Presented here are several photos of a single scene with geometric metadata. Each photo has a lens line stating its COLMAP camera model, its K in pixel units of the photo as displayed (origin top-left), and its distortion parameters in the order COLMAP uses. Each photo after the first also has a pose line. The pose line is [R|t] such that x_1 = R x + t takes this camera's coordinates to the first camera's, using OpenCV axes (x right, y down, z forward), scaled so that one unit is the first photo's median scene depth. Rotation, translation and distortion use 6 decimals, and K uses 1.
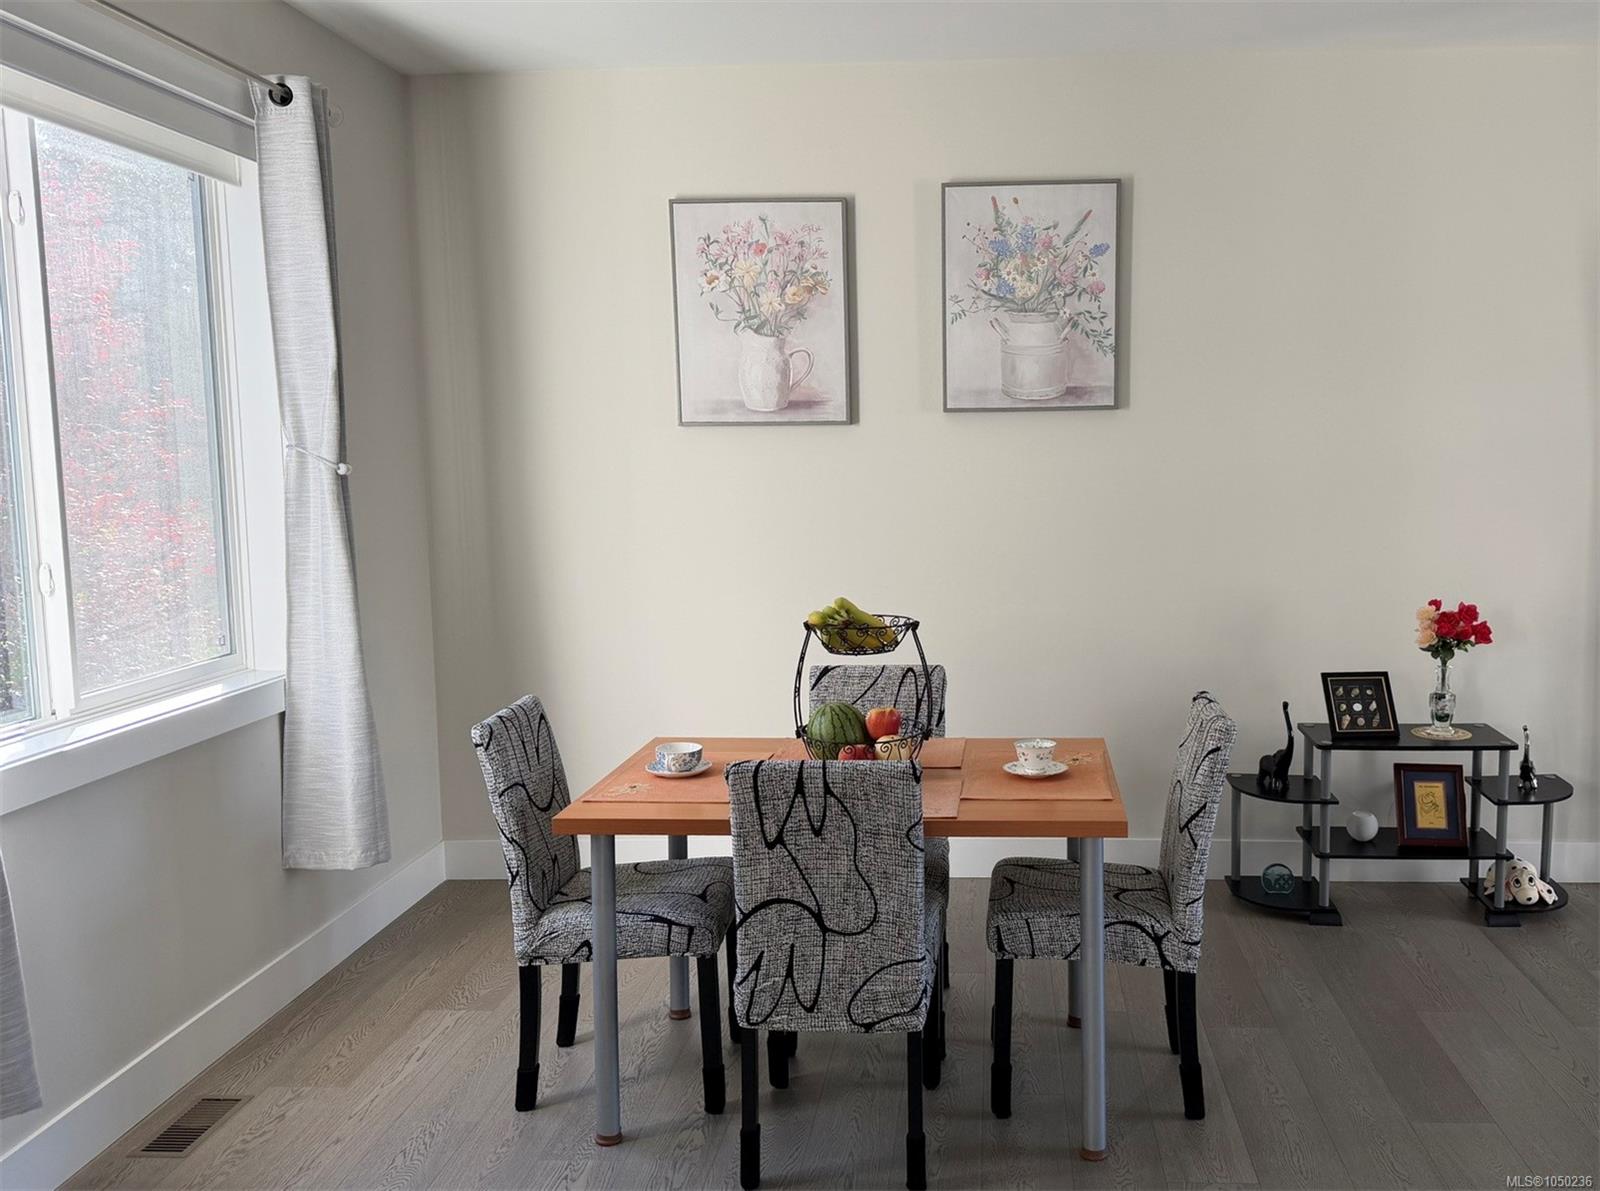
lens RADIAL K [[1381.5, 0, 919.3], [0, 1381.5, 594.5], [0, 0, 1]] dist [0.114894, -0.043429]
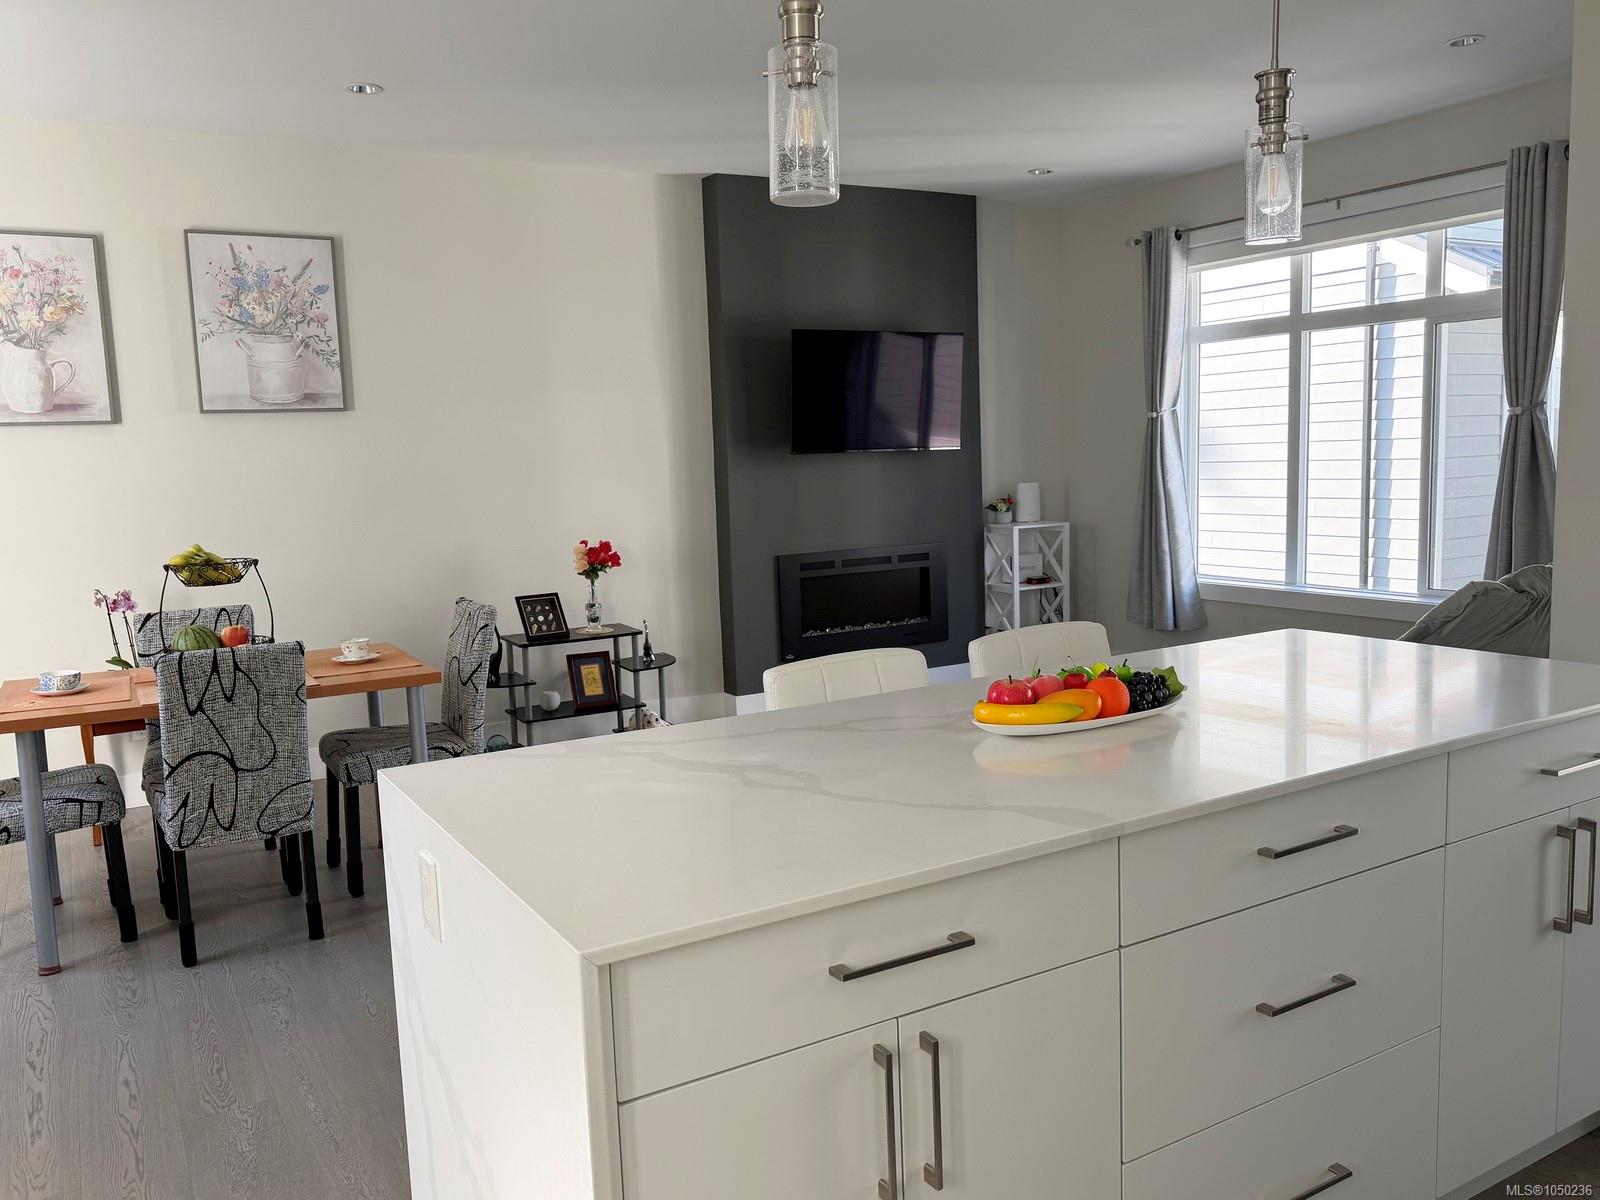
lens RADIAL K [[1304.4, 0, 804.1], [0, 1304.4, 602.0], [0, 0, 1]] dist [0.011221, -0.003836]
pose [[0.835533, -0.082226, 0.543252, -0.186189], [0.085338, 0.996161, 0.019527, 0.060600], [-0.542772, 0.030045, 0.839342, -0.270464]]
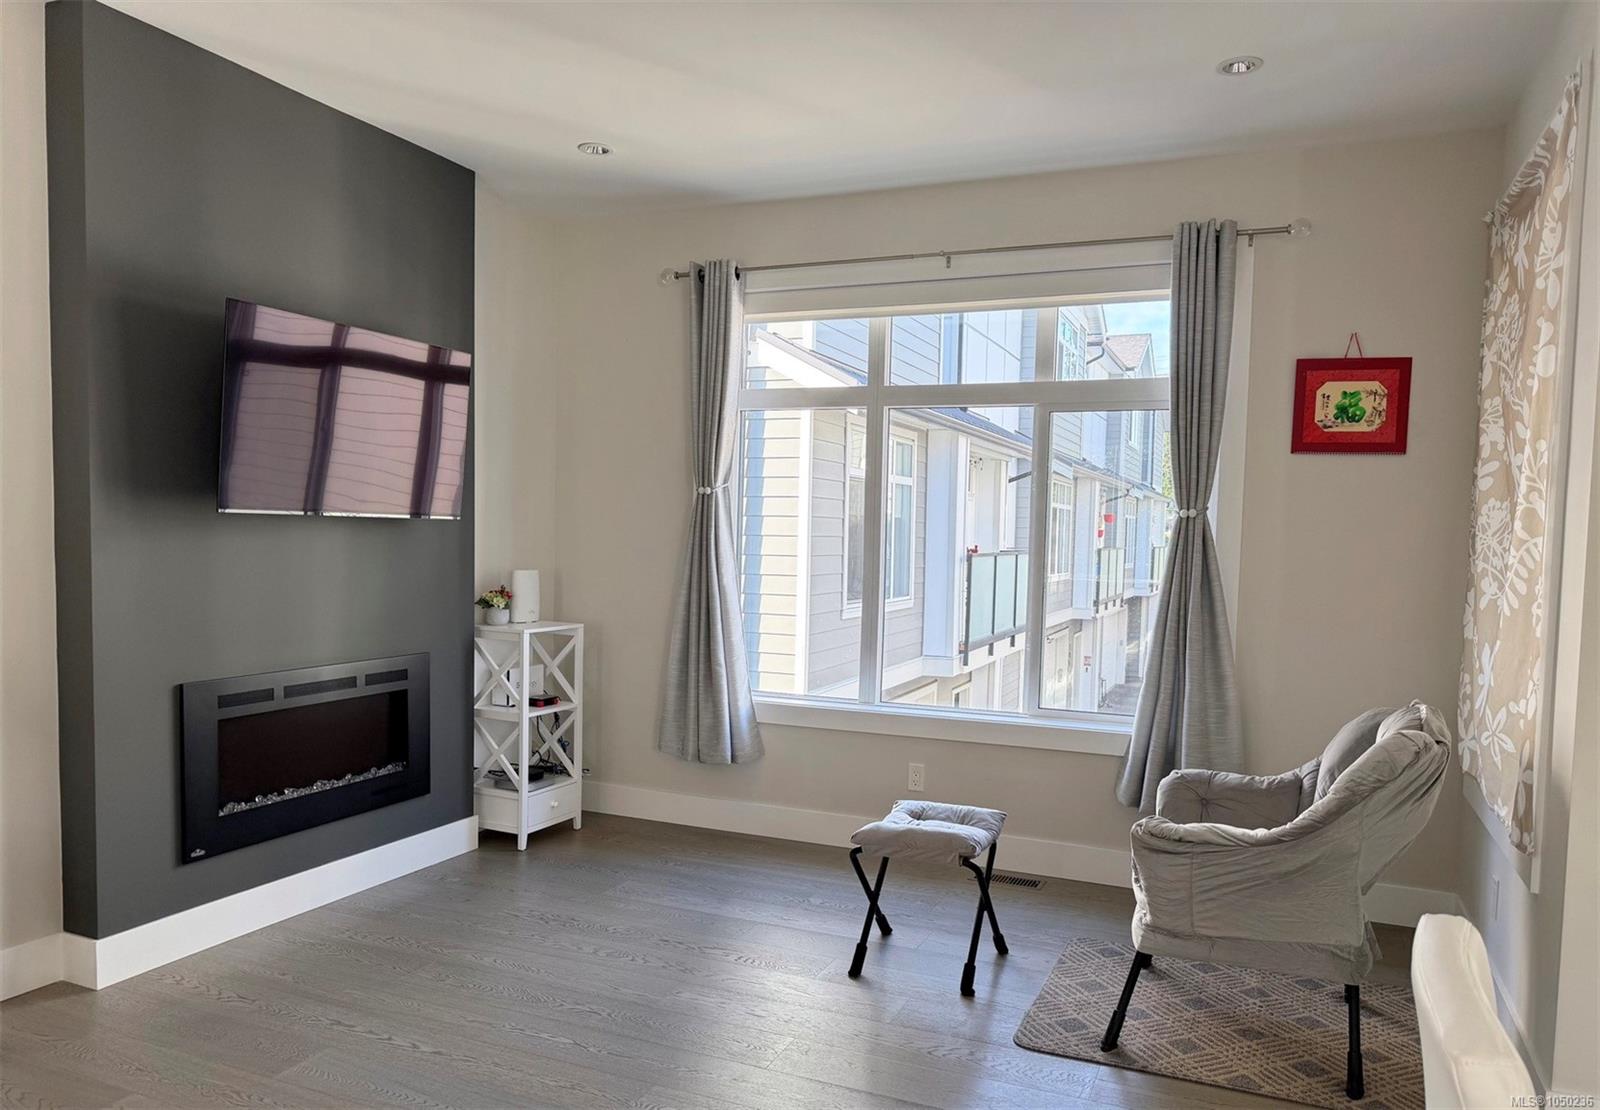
lens RADIAL K [[1161.3, 0, 817.5], [0, 1161.3, 598.8], [0, 0, 1]] dist [-0.000547, -0.005851]
pose [[0.346788, -0.035789, 0.937260, 0.031670], [0.074766, 0.997147, 0.010412, 0.001730], [-0.934959, 0.066464, 0.348475, 0.332355]]
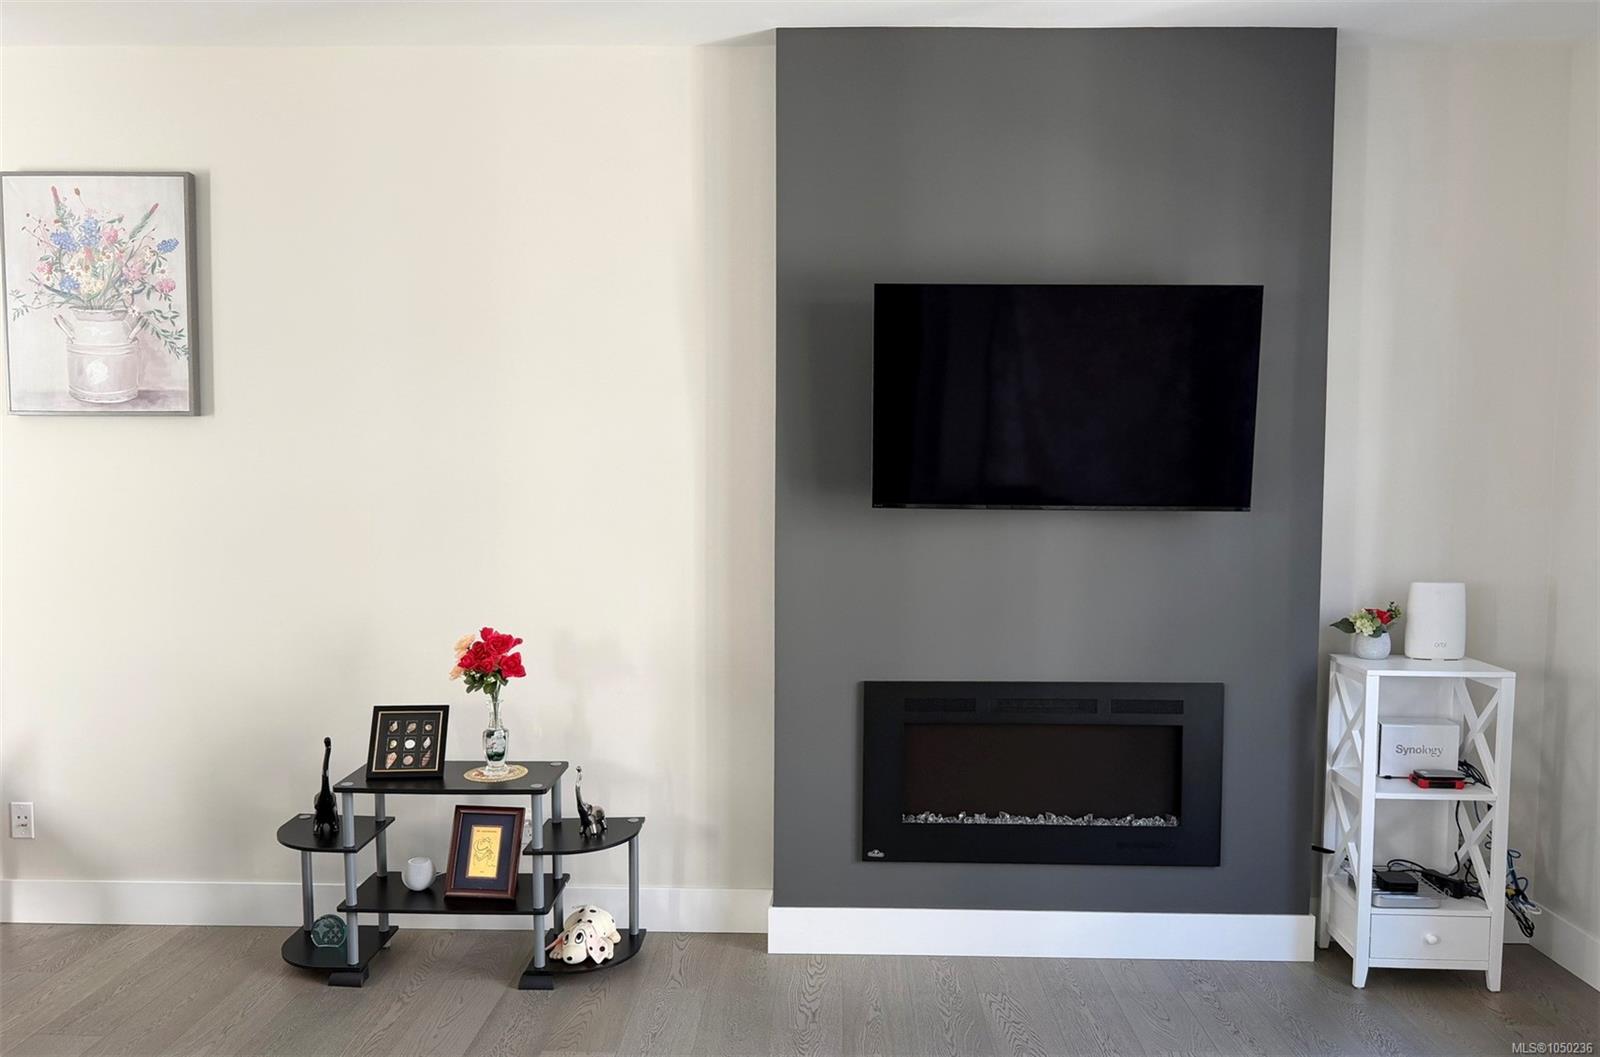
lens RADIAL K [[1174.5, 0, 815.0], [0, 1174.5, 554.0], [0, 0, 1]] dist [0.006791, 0.000216]
pose [[0.999631, 0.016574, 0.021541, 0.558787], [-0.015381, 0.998401, -0.054394, -0.005606], [-0.022408, 0.054043, 0.998287, 0.220435]]
